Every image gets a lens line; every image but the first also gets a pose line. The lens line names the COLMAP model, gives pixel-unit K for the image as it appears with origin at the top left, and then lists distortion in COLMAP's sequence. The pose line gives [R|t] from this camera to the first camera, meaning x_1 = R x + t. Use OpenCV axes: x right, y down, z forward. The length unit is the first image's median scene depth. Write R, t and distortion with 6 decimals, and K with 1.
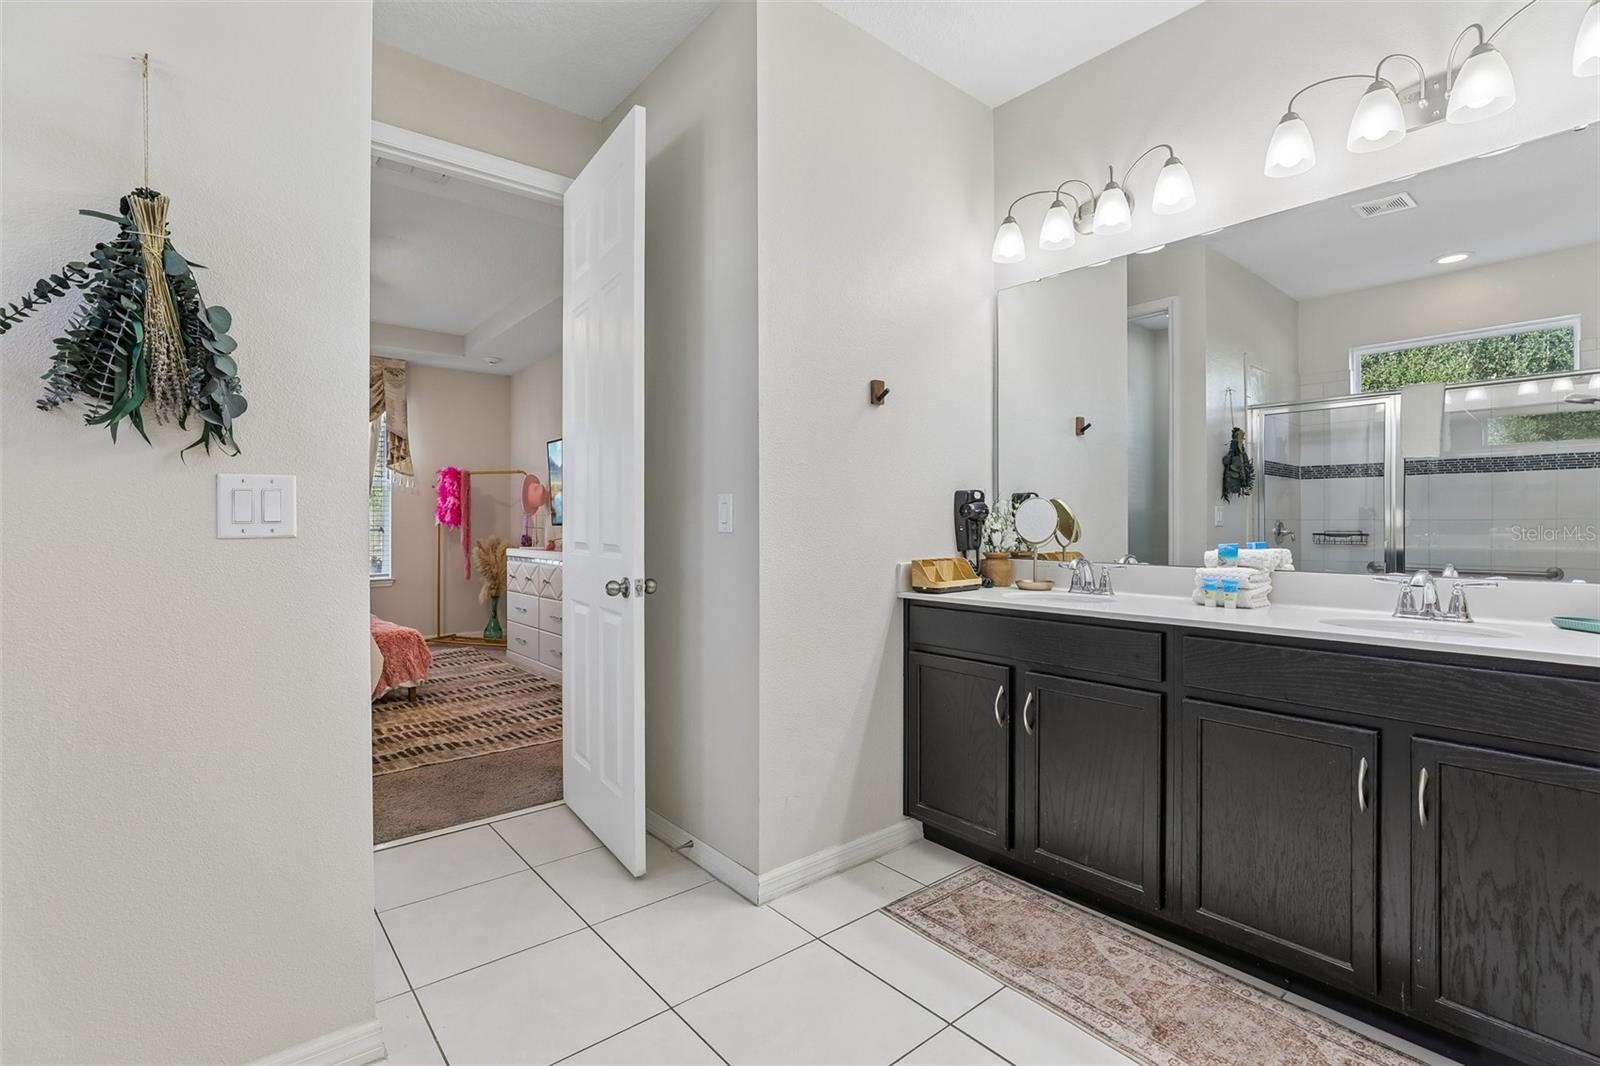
lens RADIAL K [[725.6, 0, 797.7], [0, 725.6, 527.1], [0, 0, 1]] dist [0.003169, 0.000033]
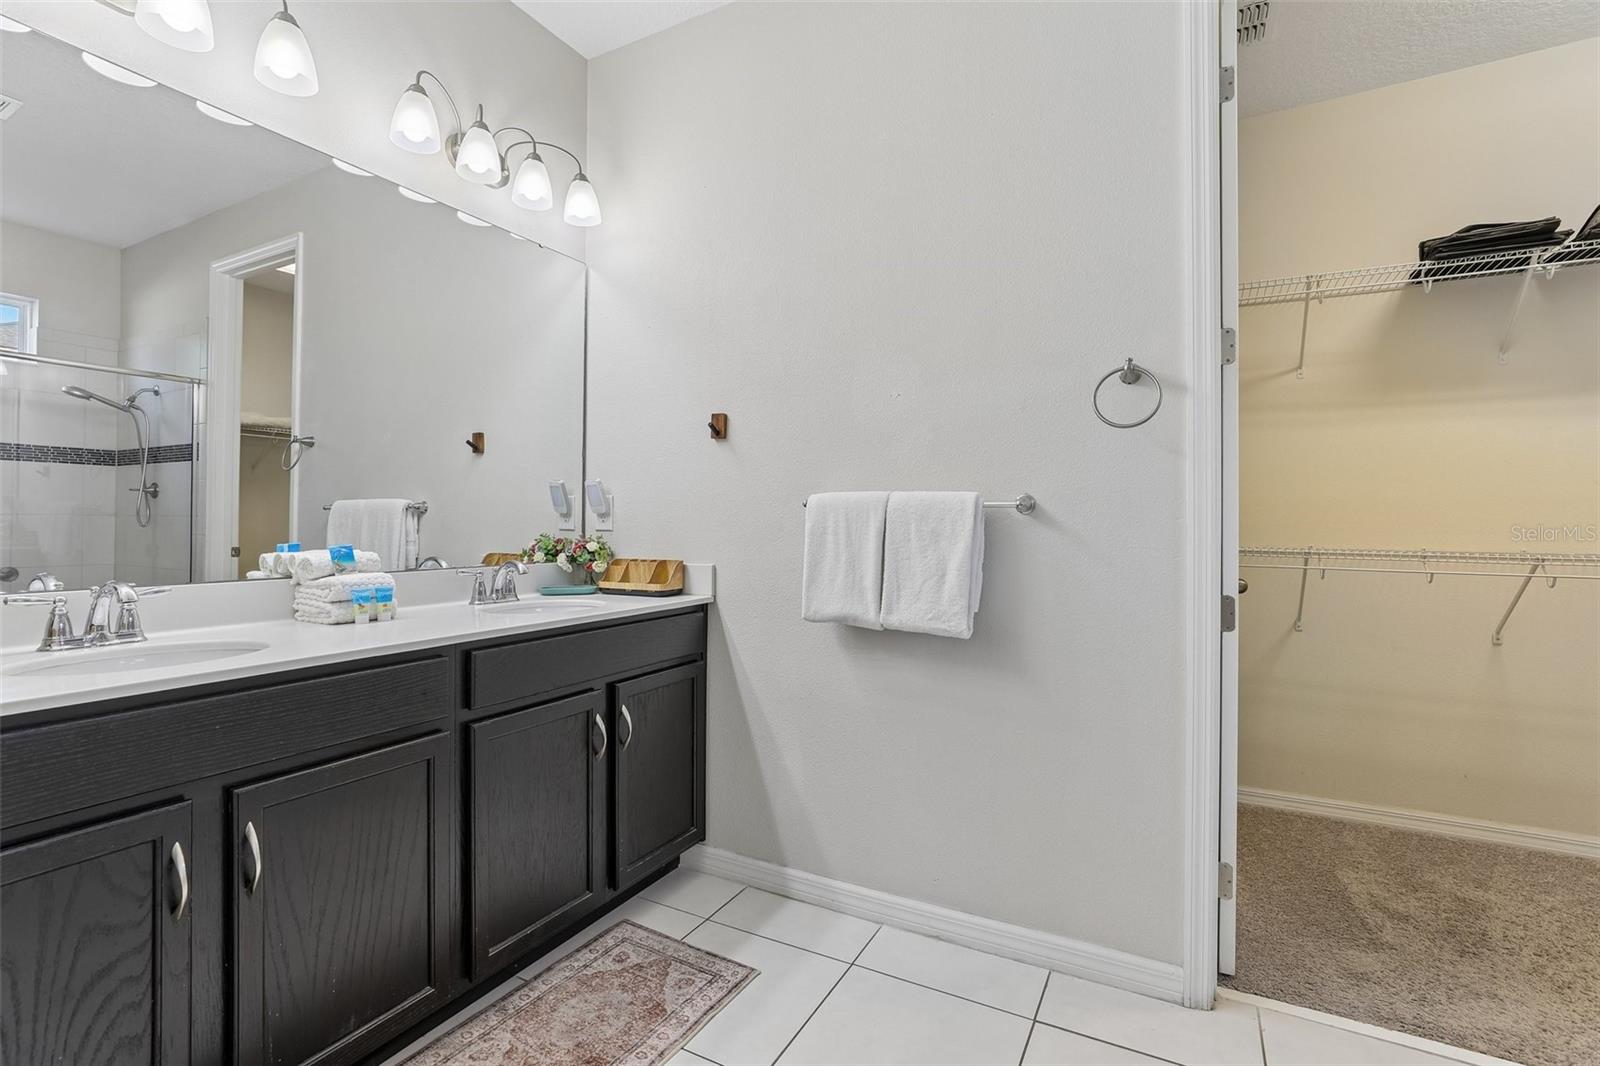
lens RADIAL K [[725.6, 0, 797.7], [0, 725.6, 527.1], [0, 0, 1]] dist [0.003169, 0.000033]
pose [[-0.358767, -0.003284, 0.933421, -0.437681], [-0.006359, 0.999979, 0.001074, -0.001949], [-0.933405, -0.005550, -0.358780, 1.013190]]
